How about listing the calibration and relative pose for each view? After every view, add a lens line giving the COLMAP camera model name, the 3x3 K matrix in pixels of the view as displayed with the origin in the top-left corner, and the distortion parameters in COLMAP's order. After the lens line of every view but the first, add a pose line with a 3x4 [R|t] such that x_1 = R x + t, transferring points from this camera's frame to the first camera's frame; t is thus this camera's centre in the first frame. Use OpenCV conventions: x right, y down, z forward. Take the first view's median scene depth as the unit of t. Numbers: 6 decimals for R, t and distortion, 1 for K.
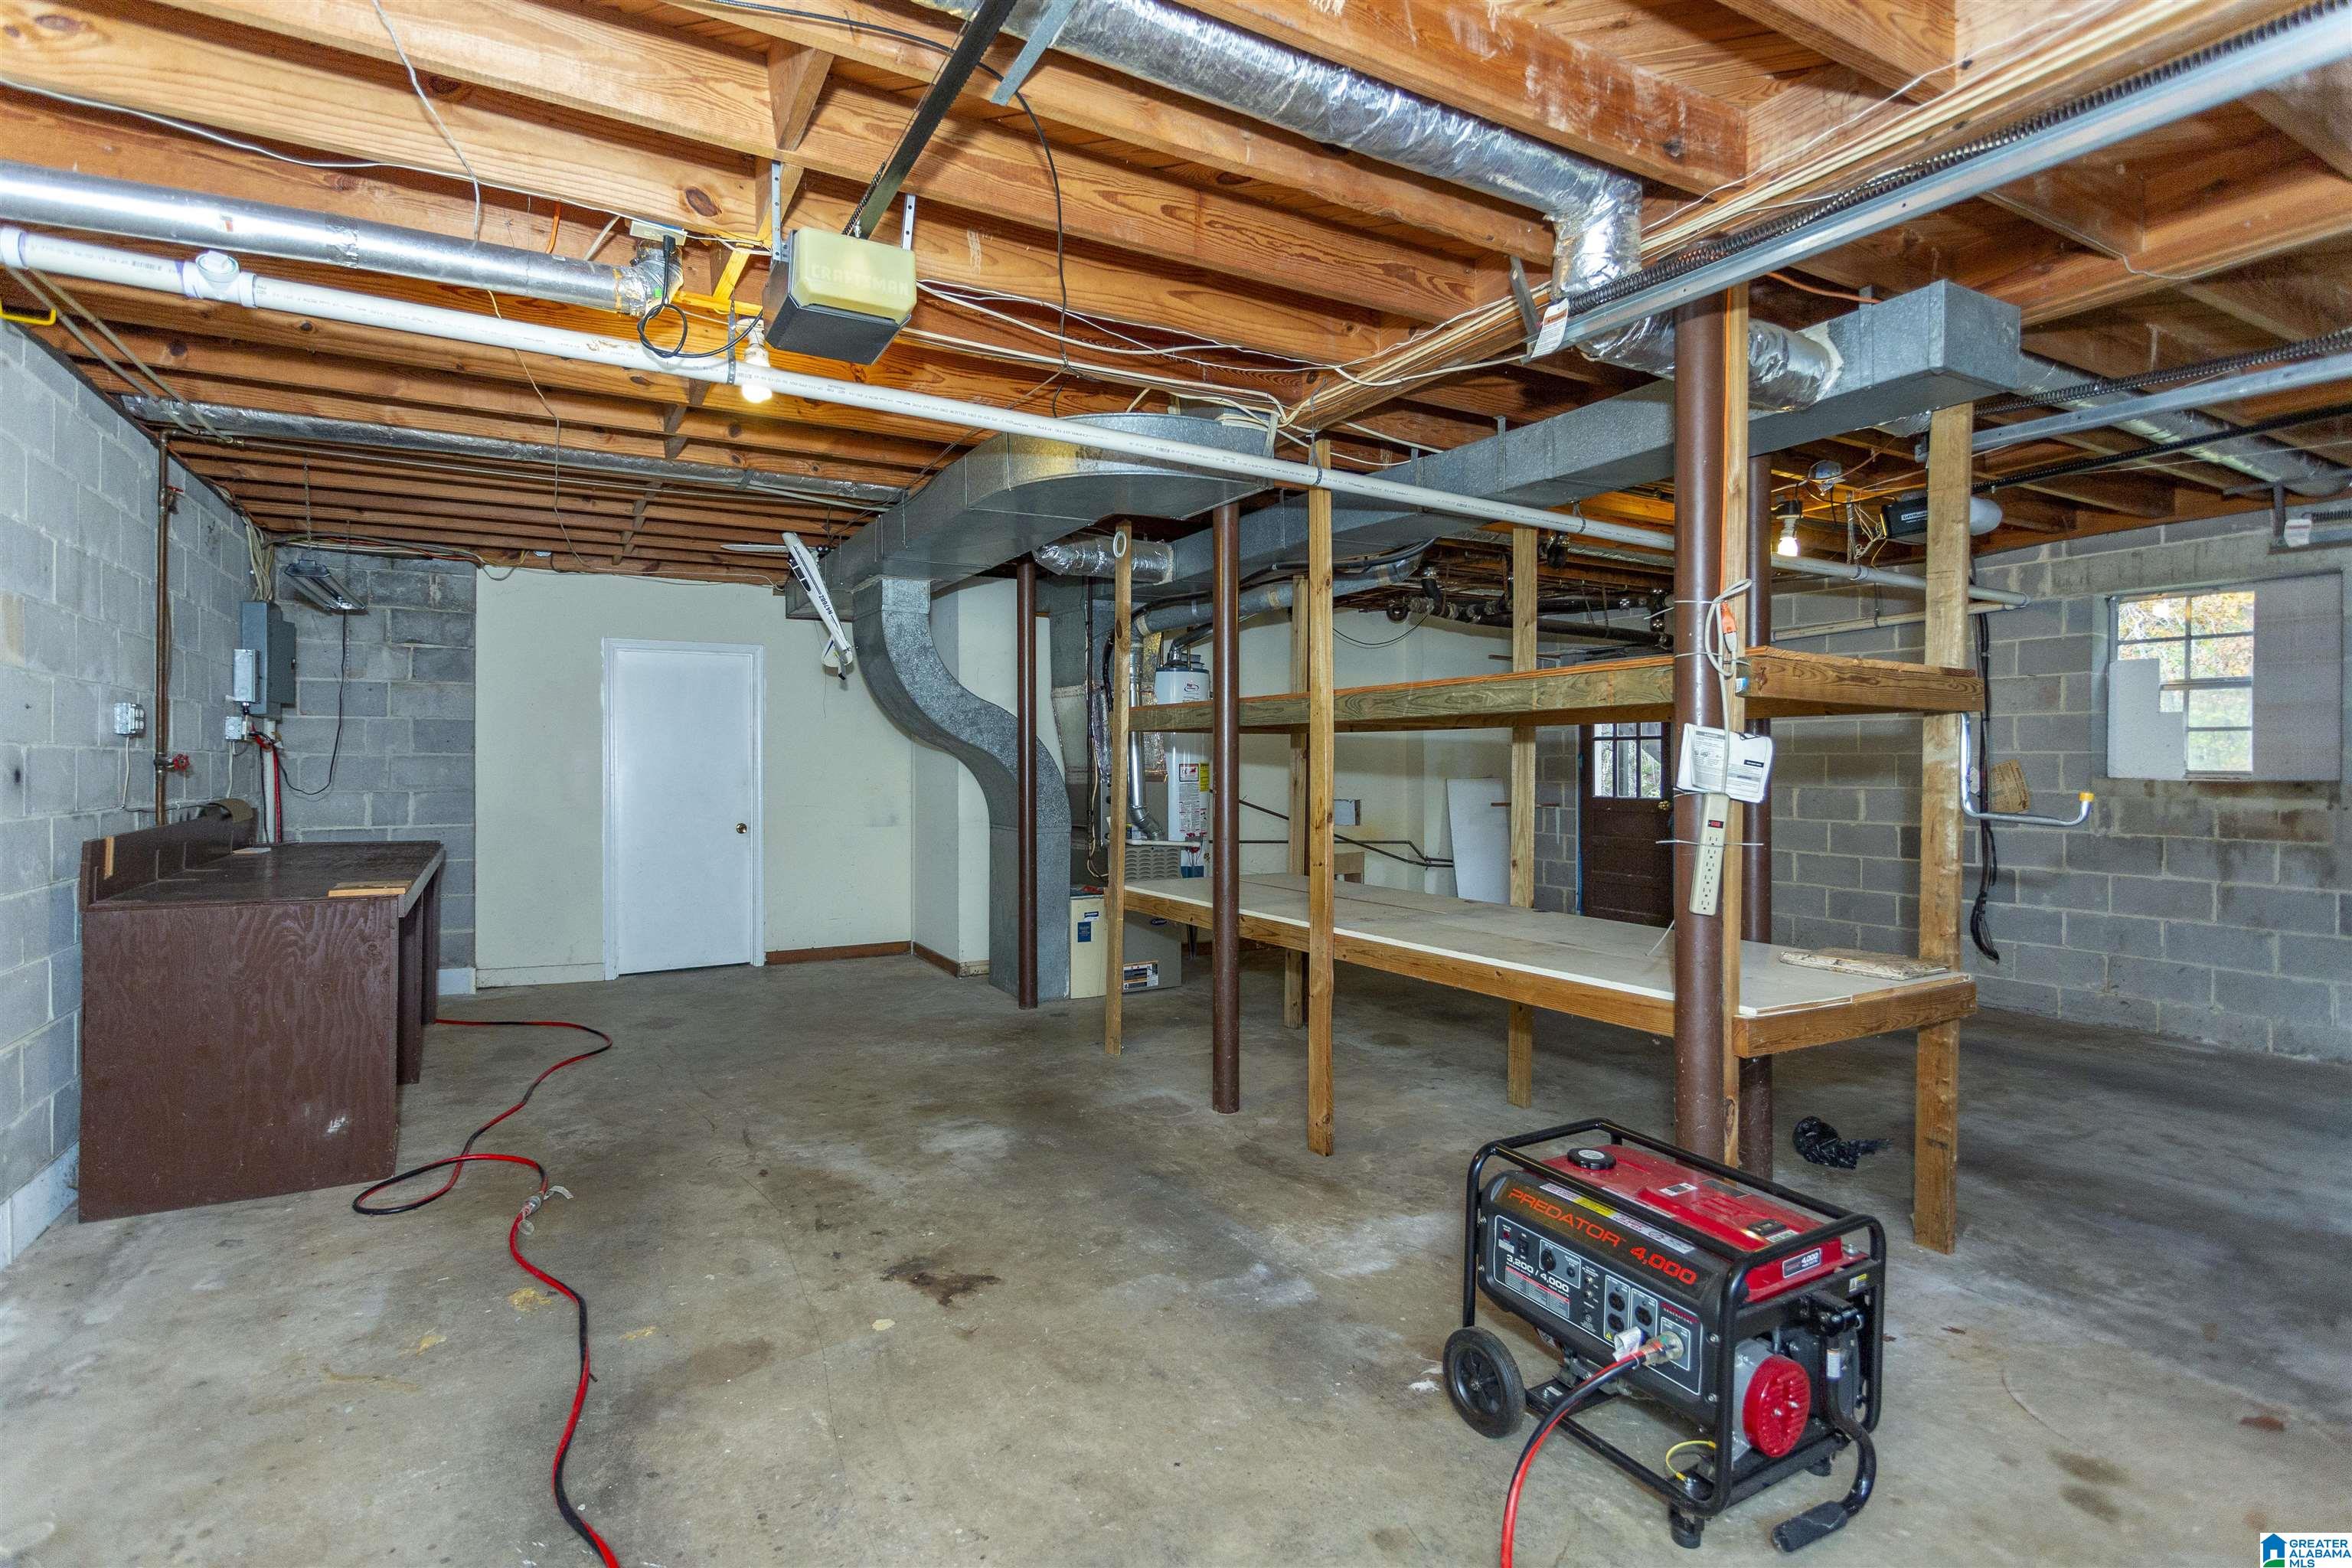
lens RADIAL K [[1127.5, 0, 1160.2], [0, 1127.5, 772.5], [0, 0, 1]] dist [-0.001740, 0.000144]
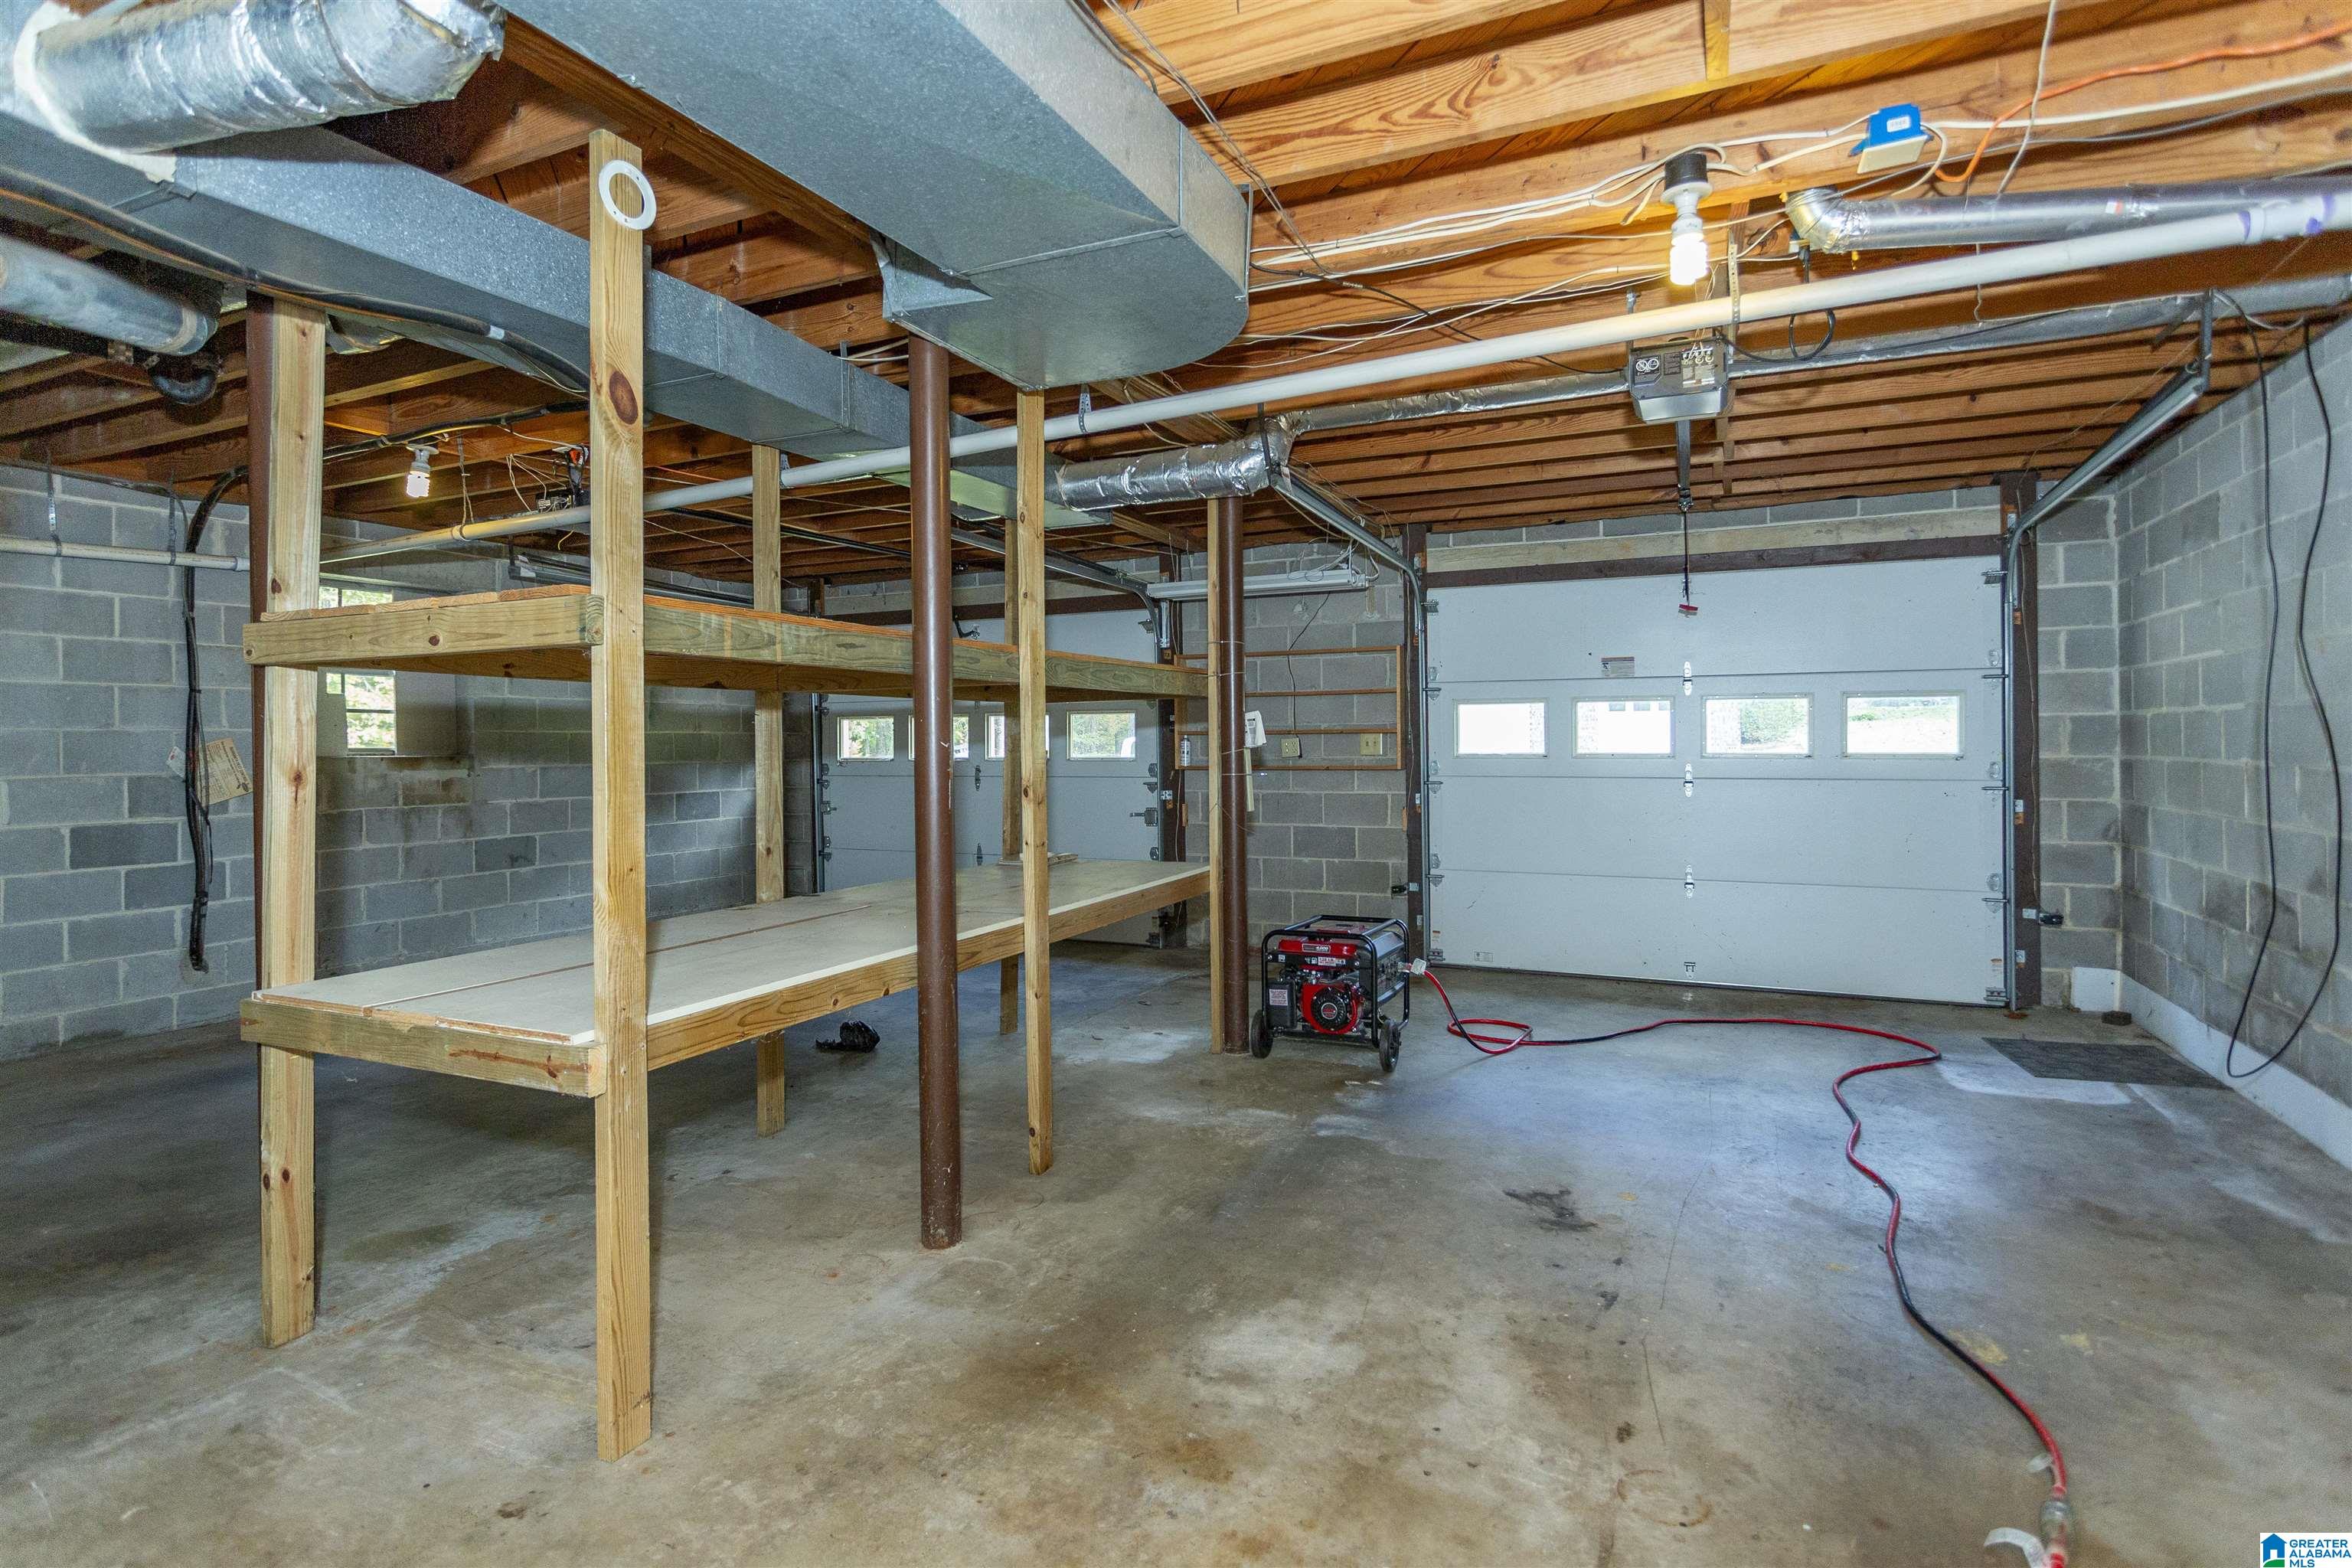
lens RADIAL K [[1174.7, 0, 1172.9], [0, 1174.7, 730.7], [0, 0, 1]] dist [-0.005580, -0.000584]
pose [[-0.590982, 0.012908, 0.806581, -0.668647], [0.014081, 0.999885, -0.005684, -0.001153], [-0.806562, 0.007998, -0.591096, 1.463399]]
